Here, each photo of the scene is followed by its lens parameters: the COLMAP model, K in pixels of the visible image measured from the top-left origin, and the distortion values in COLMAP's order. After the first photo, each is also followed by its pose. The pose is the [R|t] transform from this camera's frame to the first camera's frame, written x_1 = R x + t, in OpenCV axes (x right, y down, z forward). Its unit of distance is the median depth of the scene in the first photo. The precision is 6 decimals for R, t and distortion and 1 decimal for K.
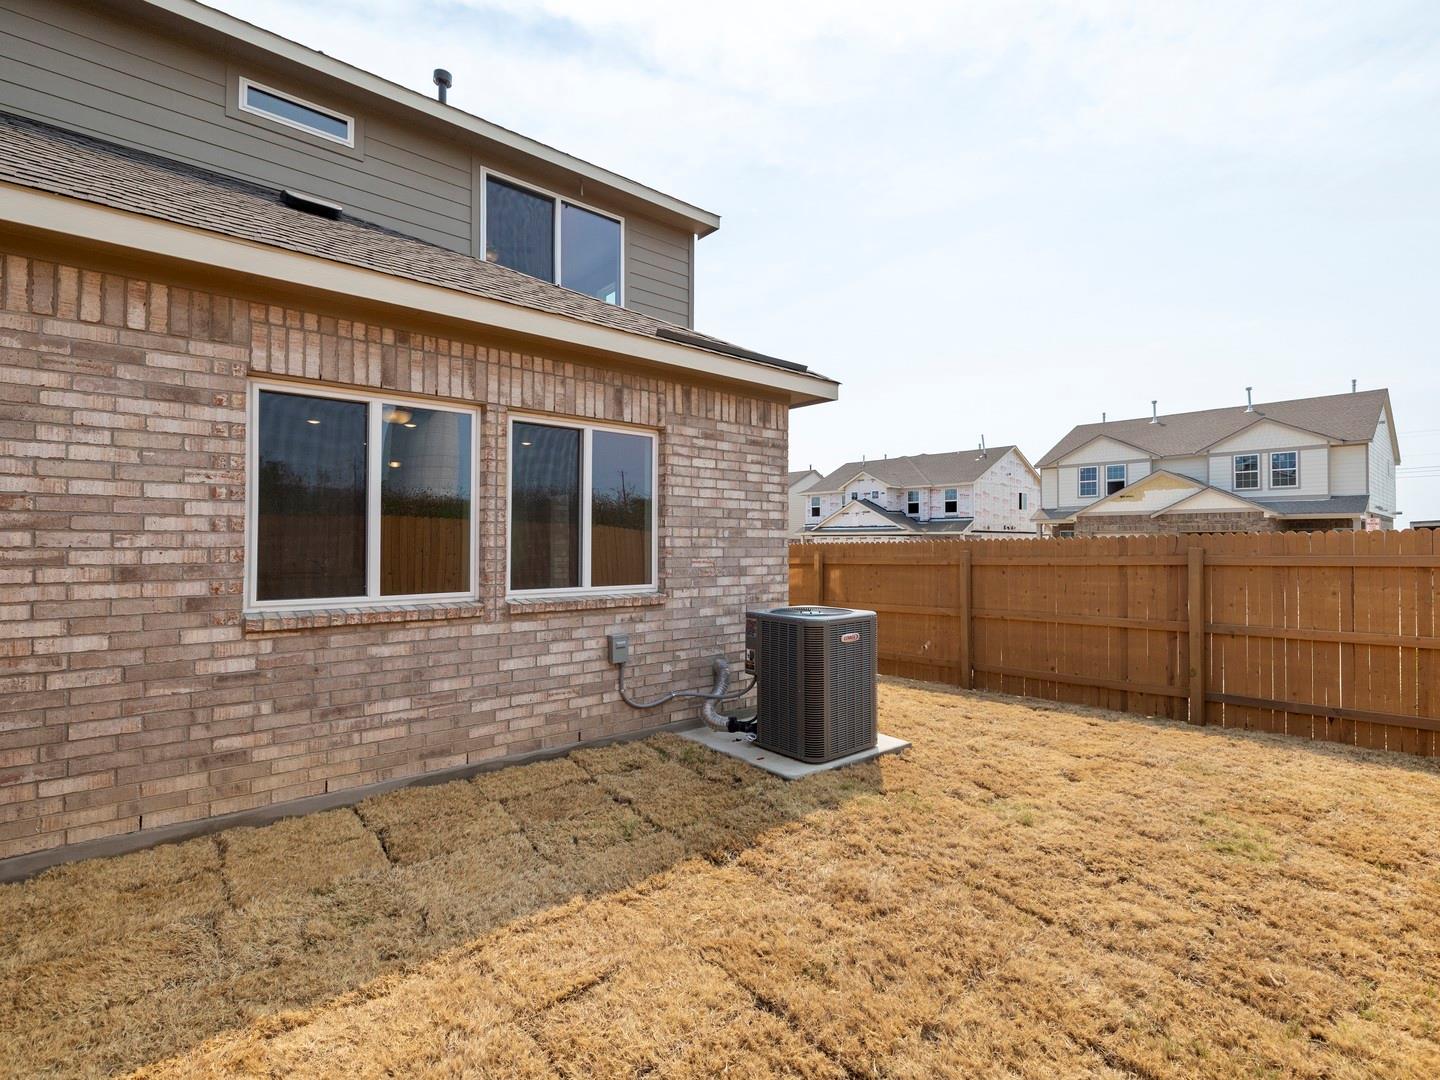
lens RADIAL K [[691.0, 0, 720.0], [0, 691.0, 540.0], [0, 0, 1]] dist [0.001878, 0.000000]
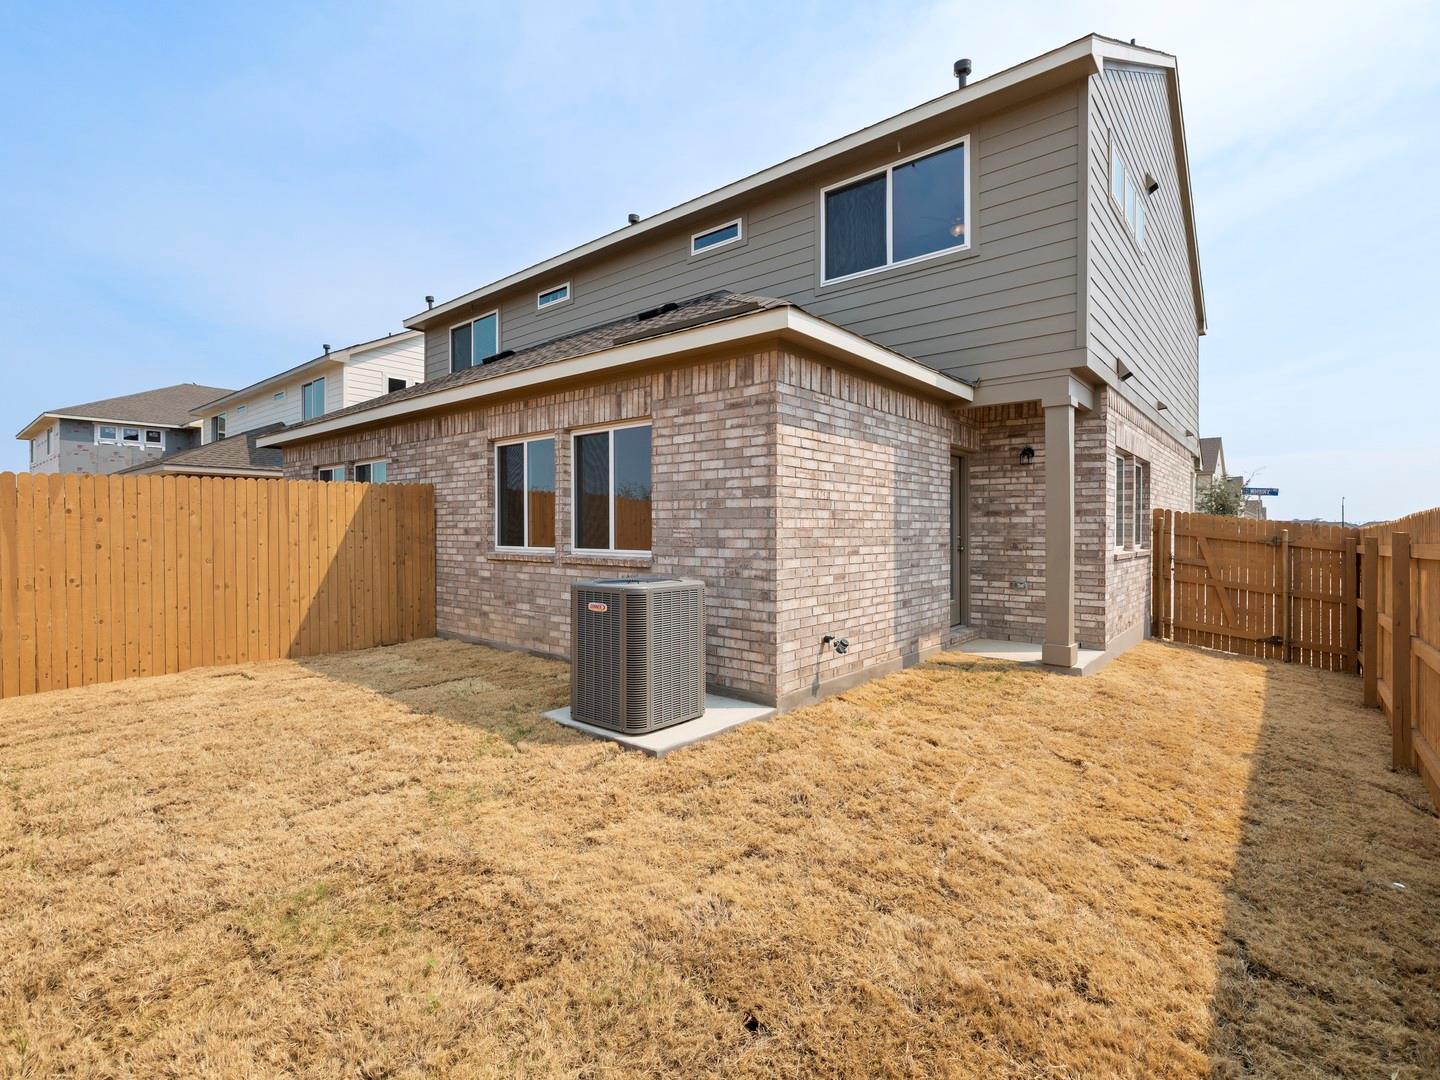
lens RADIAL K [[691.0, 0, 720.0], [0, 691.0, 540.0], [0, 0, 1]] dist [0.001878, 0.000000]
pose [[0.157197, 0.011127, -0.987504, 1.012015], [0.001780, 0.999932, 0.011551, 0.030469], [0.987566, -0.003574, 0.157167, 0.874368]]
